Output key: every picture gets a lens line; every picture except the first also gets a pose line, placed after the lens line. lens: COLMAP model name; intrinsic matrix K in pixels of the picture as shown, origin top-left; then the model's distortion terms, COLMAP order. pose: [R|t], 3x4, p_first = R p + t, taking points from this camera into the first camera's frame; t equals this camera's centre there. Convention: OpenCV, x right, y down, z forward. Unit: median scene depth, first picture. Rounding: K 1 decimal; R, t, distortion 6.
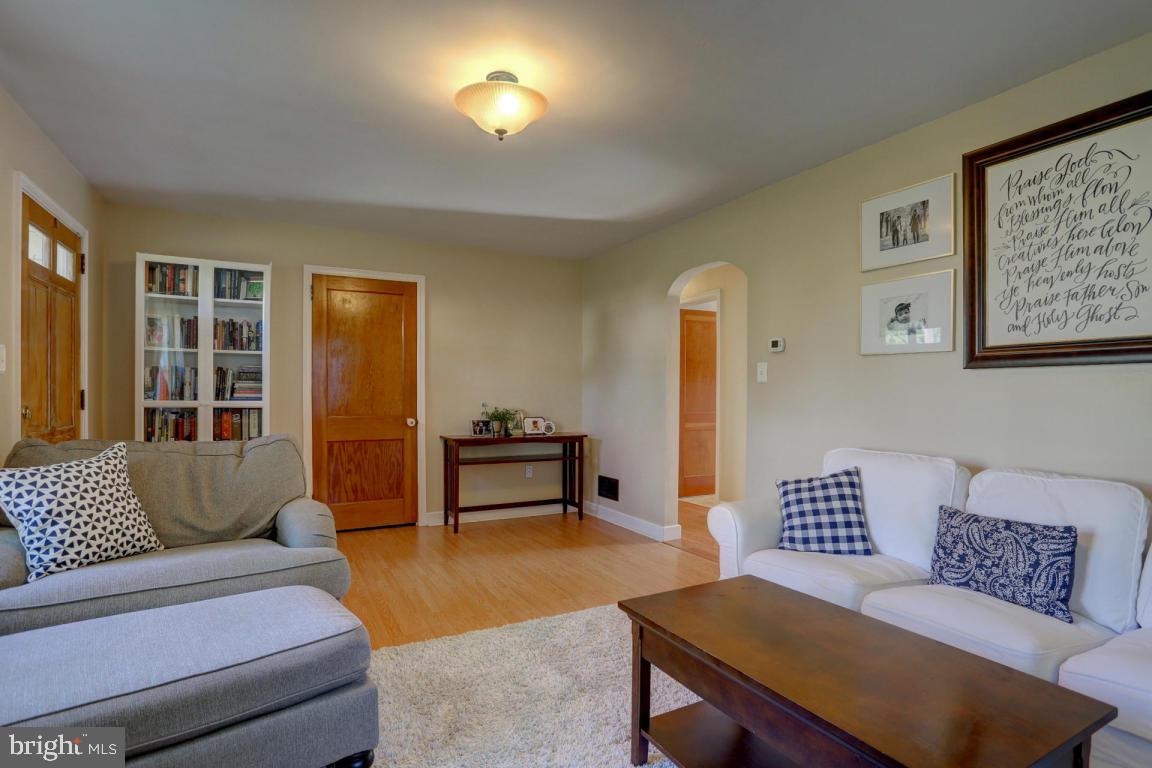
lens RADIAL K [[584.5, 0, 578.4], [0, 584.5, 394.1], [0, 0, 1]] dist [-0.057183, 0.037050]
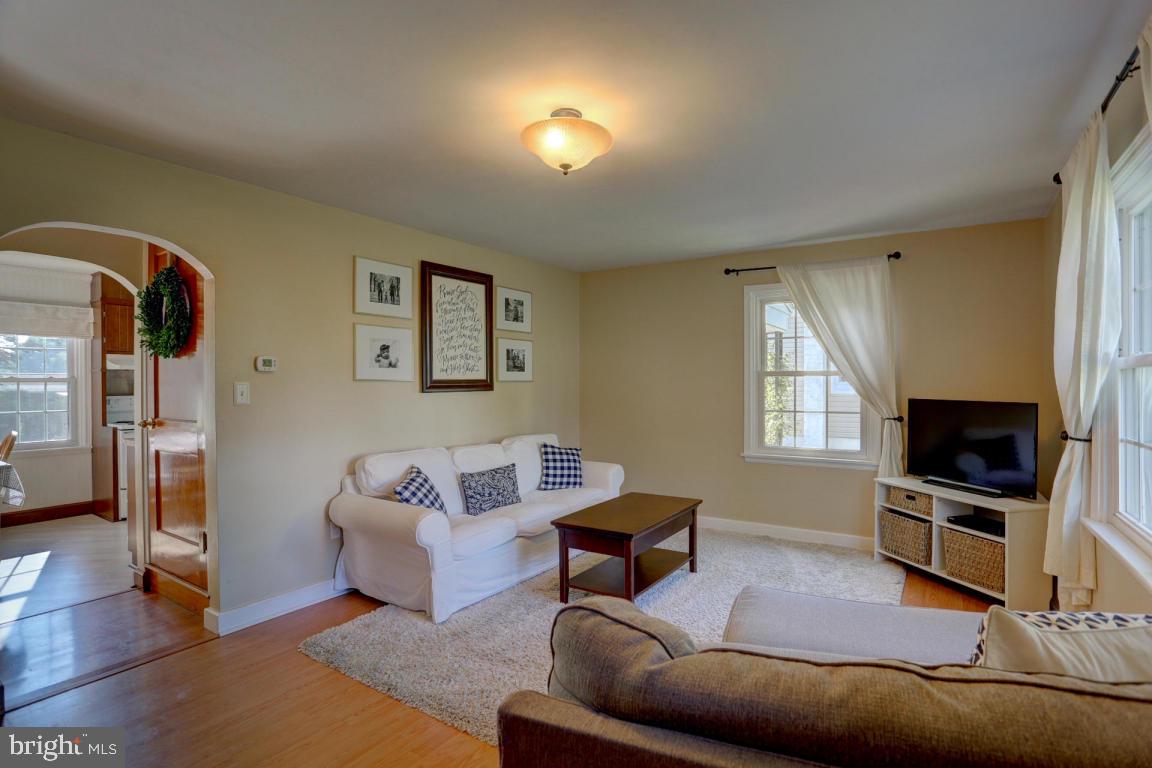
lens RADIAL K [[559.2, 0, 576.0], [0, 559.2, 384.0], [0, 0, 1]] dist [-0.067230, 0.031800]
pose [[-0.453389, -0.007996, 0.891277, -0.602233], [0.004029, 0.999931, 0.011020, -0.054292], [-0.891303, 0.008587, -0.453326, 0.858964]]
